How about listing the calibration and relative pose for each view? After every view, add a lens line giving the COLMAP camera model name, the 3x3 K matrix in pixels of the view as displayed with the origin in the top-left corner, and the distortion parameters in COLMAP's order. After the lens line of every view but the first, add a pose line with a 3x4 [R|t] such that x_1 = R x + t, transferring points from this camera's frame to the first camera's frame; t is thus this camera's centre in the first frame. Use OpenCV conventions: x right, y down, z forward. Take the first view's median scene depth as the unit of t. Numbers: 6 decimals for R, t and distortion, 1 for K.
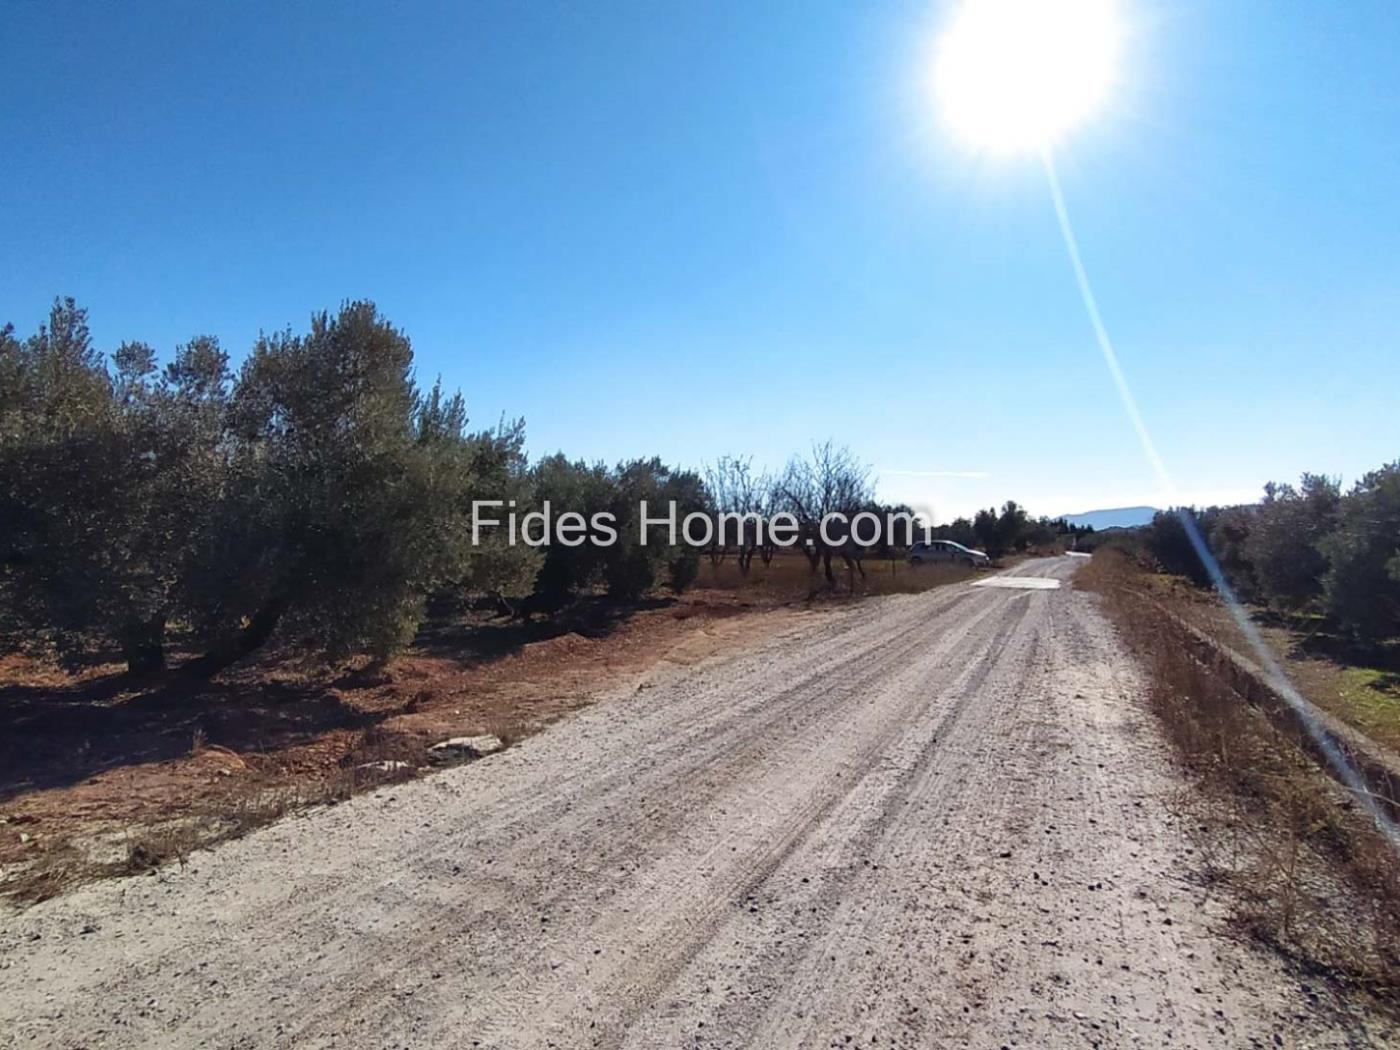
lens RADIAL K [[867.7, 0, 700.0], [0, 867.7, 525.0], [0, 0, 1]] dist [-0.006380, -0.001125]
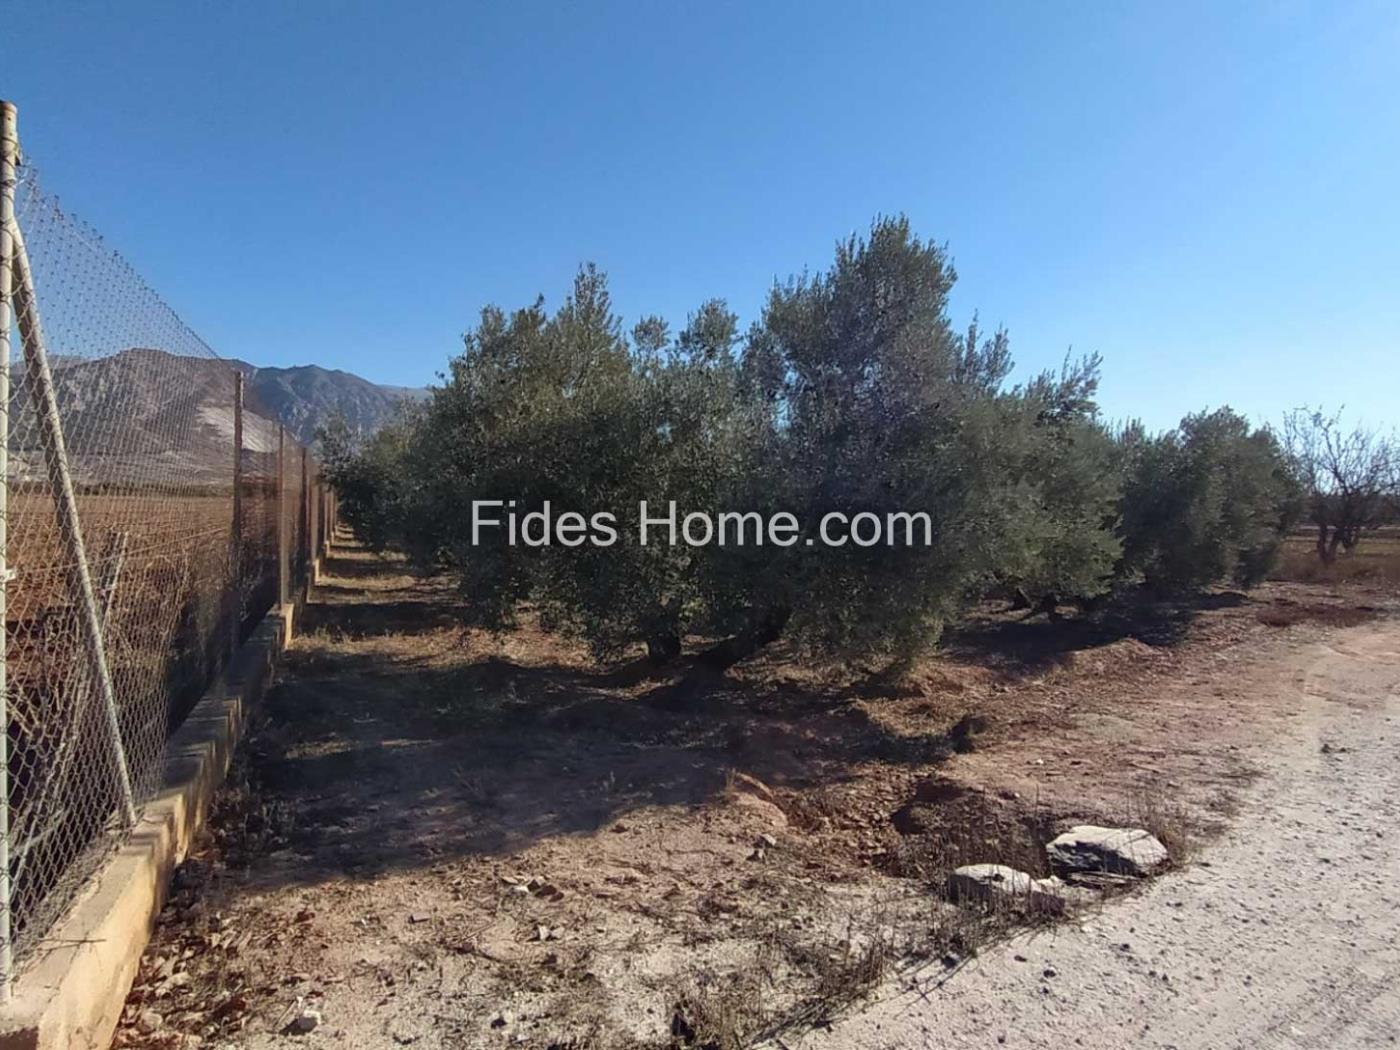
lens RADIAL K [[810.9, 0, 700.0], [0, 810.9, 525.0], [0, 0, 1]] dist [-0.000205, -0.001943]
pose [[0.872975, 0.001351, -0.487763, -0.178805], [0.012195, 0.999623, 0.024595, 0.001051], [0.487613, -0.027419, 0.872629, 0.255720]]
